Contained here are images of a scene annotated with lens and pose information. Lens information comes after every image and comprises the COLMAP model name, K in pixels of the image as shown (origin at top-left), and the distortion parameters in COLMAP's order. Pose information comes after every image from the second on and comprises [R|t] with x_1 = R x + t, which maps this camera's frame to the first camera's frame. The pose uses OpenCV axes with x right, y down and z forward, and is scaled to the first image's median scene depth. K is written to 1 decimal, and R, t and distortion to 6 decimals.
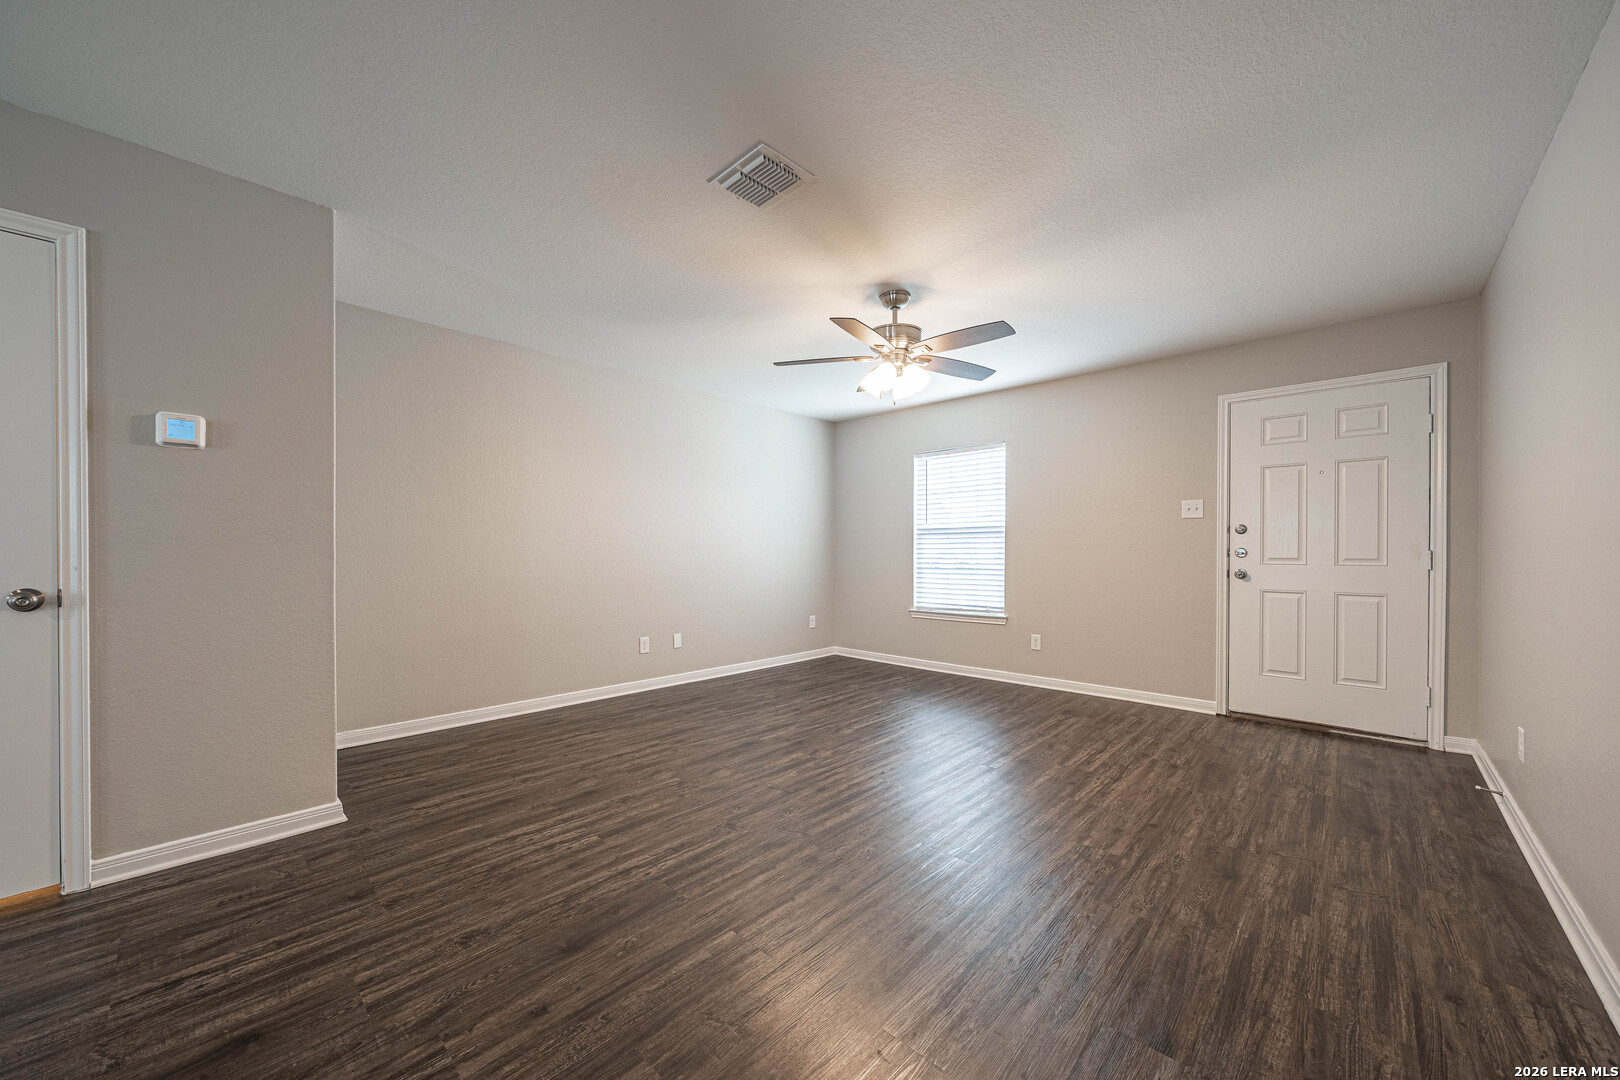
lens RADIAL K [[590.6, 0, 796.5], [0, 590.6, 551.5], [0, 0, 1]] dist [-0.000911, -0.000180]
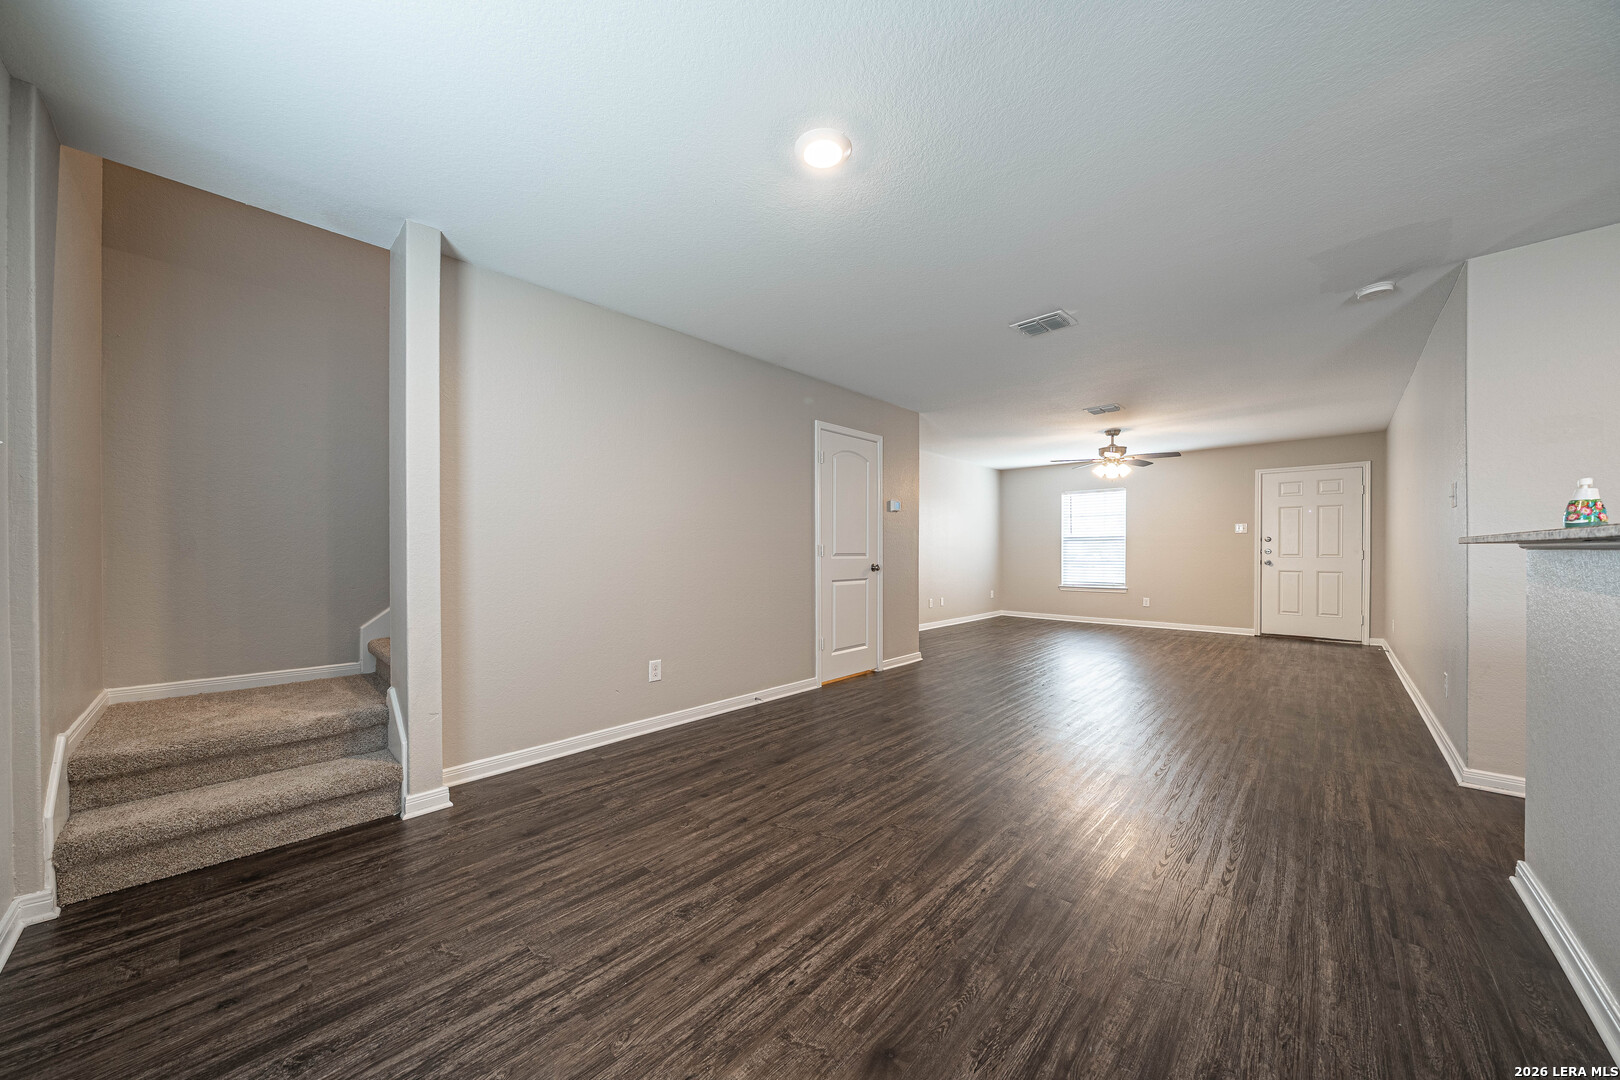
lens RADIAL K [[553.9, 0, 800.5], [0, 553.9, 551.2], [0, 0, 1]] dist [-0.002589, -0.000132]
pose [[0.999991, -0.000370, 0.004269, -0.917037], [0.000373, 1.000000, -0.000547, 0.002206], [-0.004269, 0.000548, 0.999991, -0.939025]]
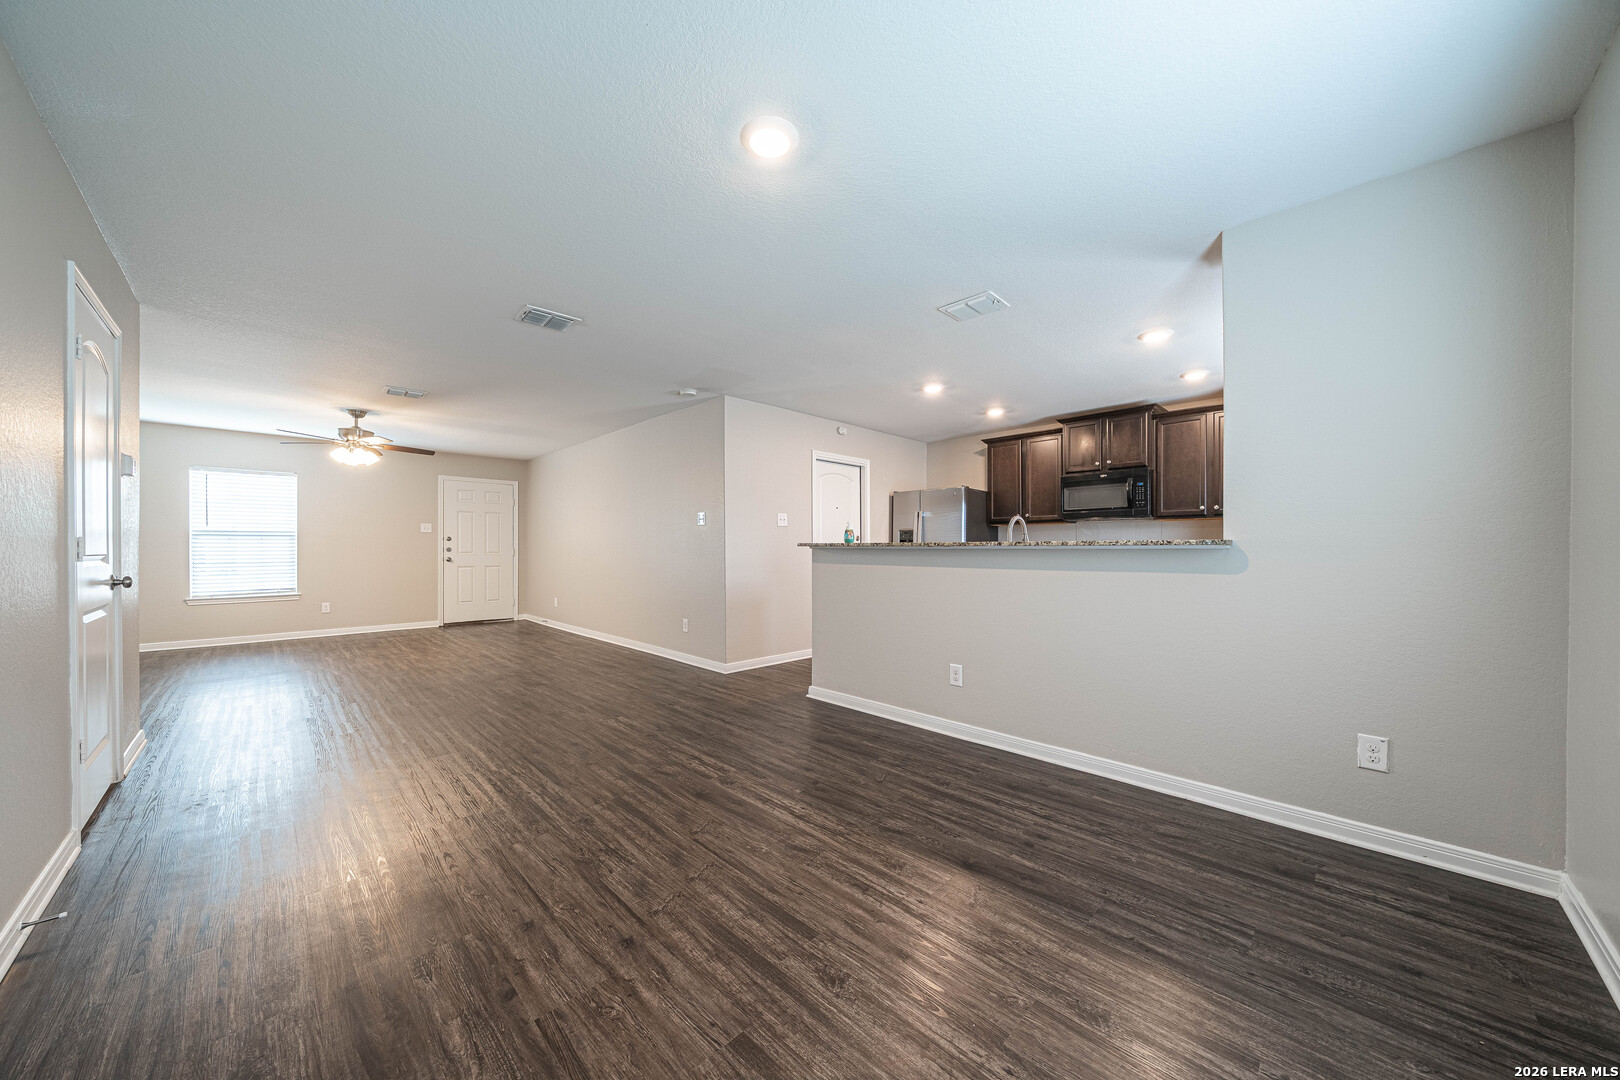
lens RADIAL K [[553.9, 0, 800.5], [0, 553.9, 551.2], [0, 0, 1]] dist [-0.002589, -0.000132]
pose [[0.036567, -0.005141, 0.999318, -1.438250], [0.001554, 0.999986, 0.005088, -0.000748], [-0.999330, 0.001367, 0.036574, -0.429580]]
